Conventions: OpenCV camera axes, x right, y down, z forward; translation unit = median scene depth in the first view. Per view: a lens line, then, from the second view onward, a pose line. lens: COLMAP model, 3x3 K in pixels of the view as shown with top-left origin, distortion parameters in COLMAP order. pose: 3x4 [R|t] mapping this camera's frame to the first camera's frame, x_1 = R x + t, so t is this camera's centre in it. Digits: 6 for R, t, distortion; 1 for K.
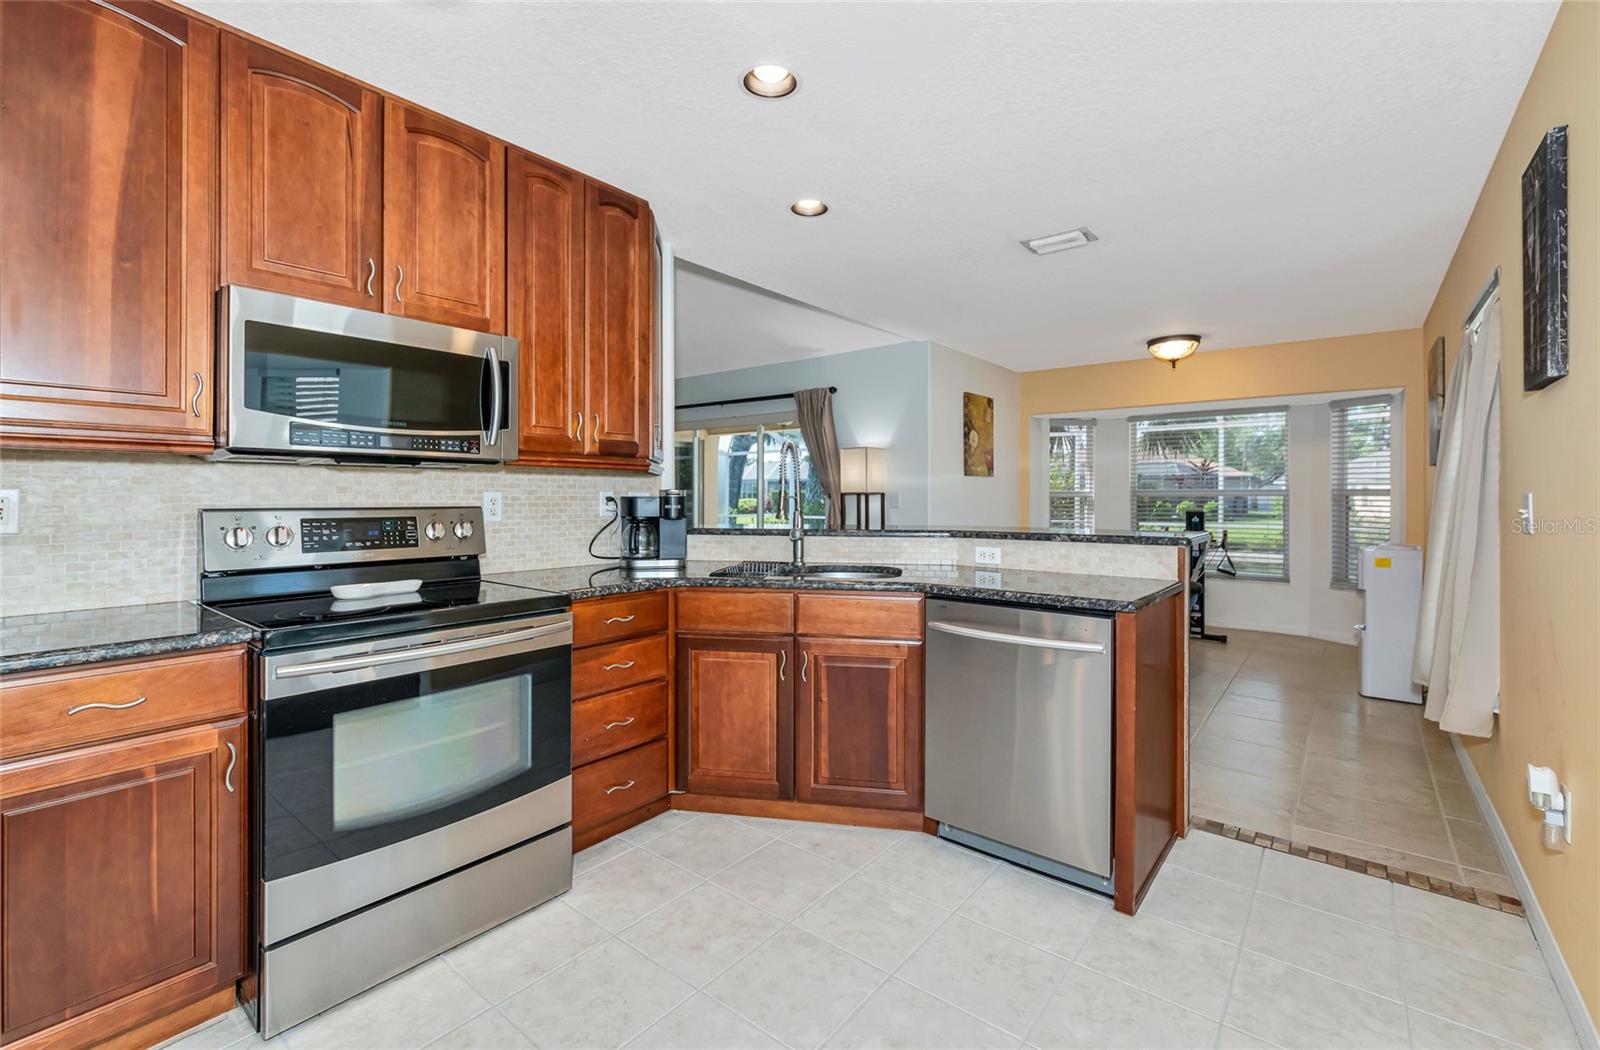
lens RADIAL K [[691.6, 0, 798.1], [0, 691.6, 493.6], [0, 0, 1]] dist [0.001796, 0.000041]
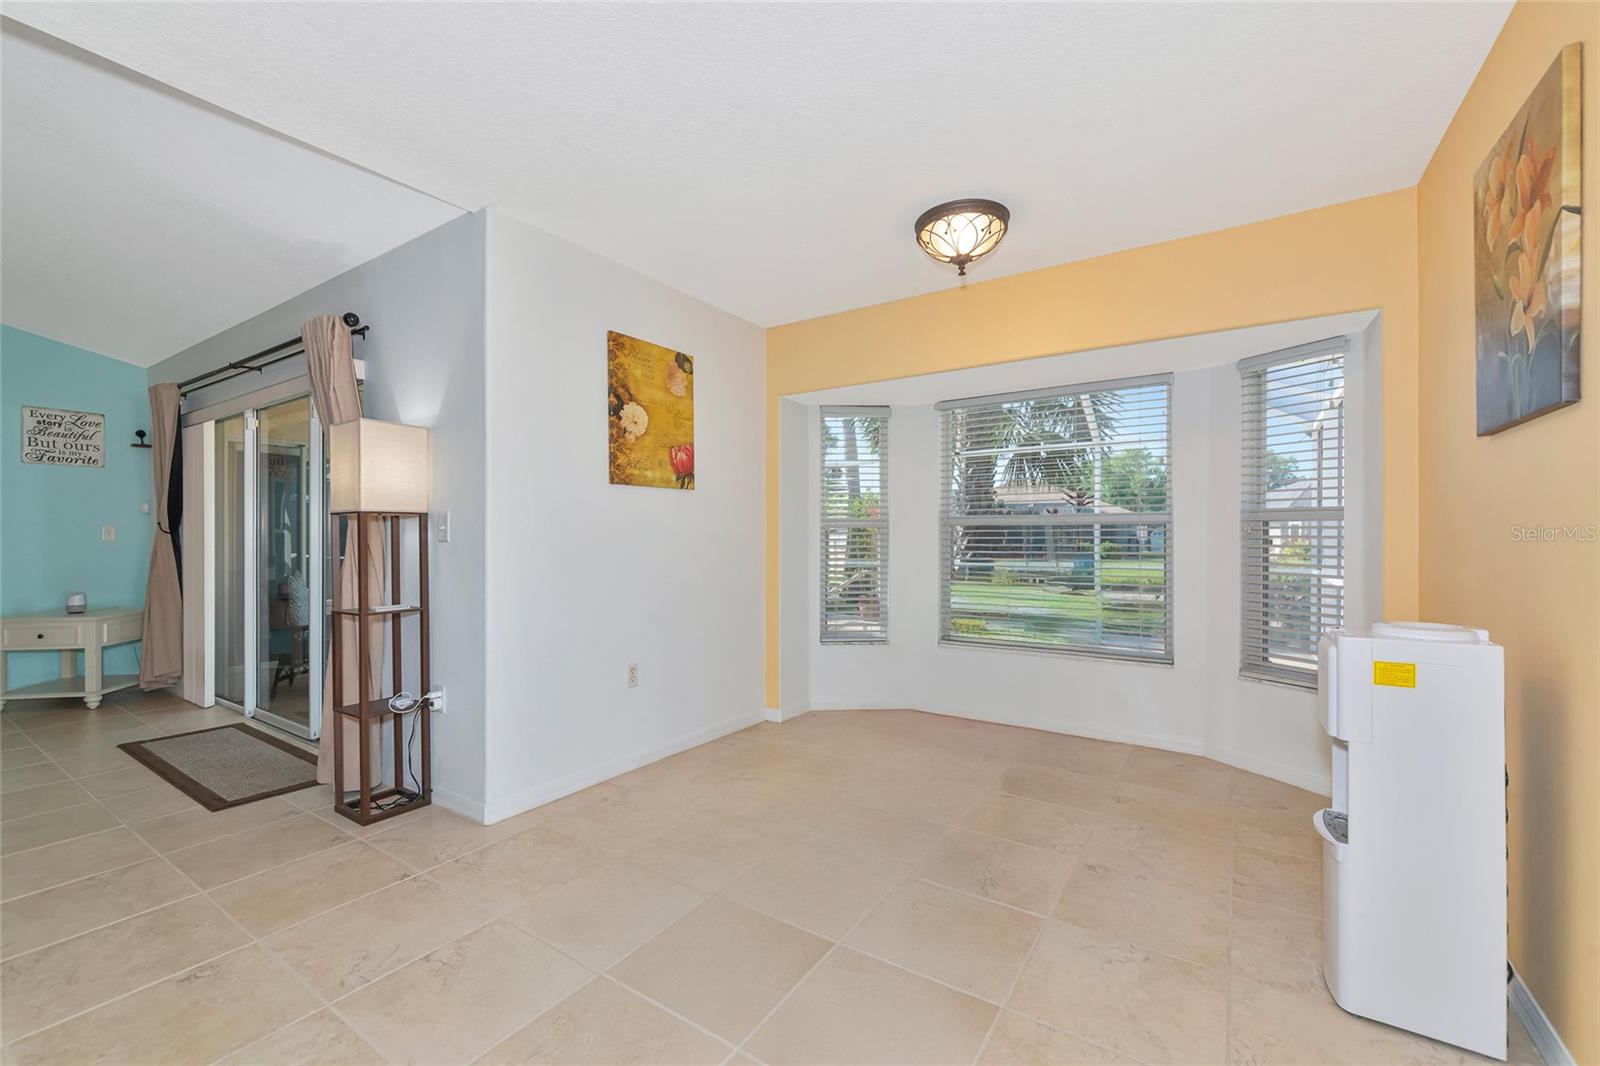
lens RADIAL K [[647.5, 0, 798.0], [0, 647.5, 539.8], [0, 0, 1]] dist [0.011812, -0.000487]
pose [[0.996368, -0.001809, 0.085131, 0.344304], [0.001445, 0.999990, 0.004329, 0.016370], [-0.085138, -0.004190, 0.996360, 0.474415]]
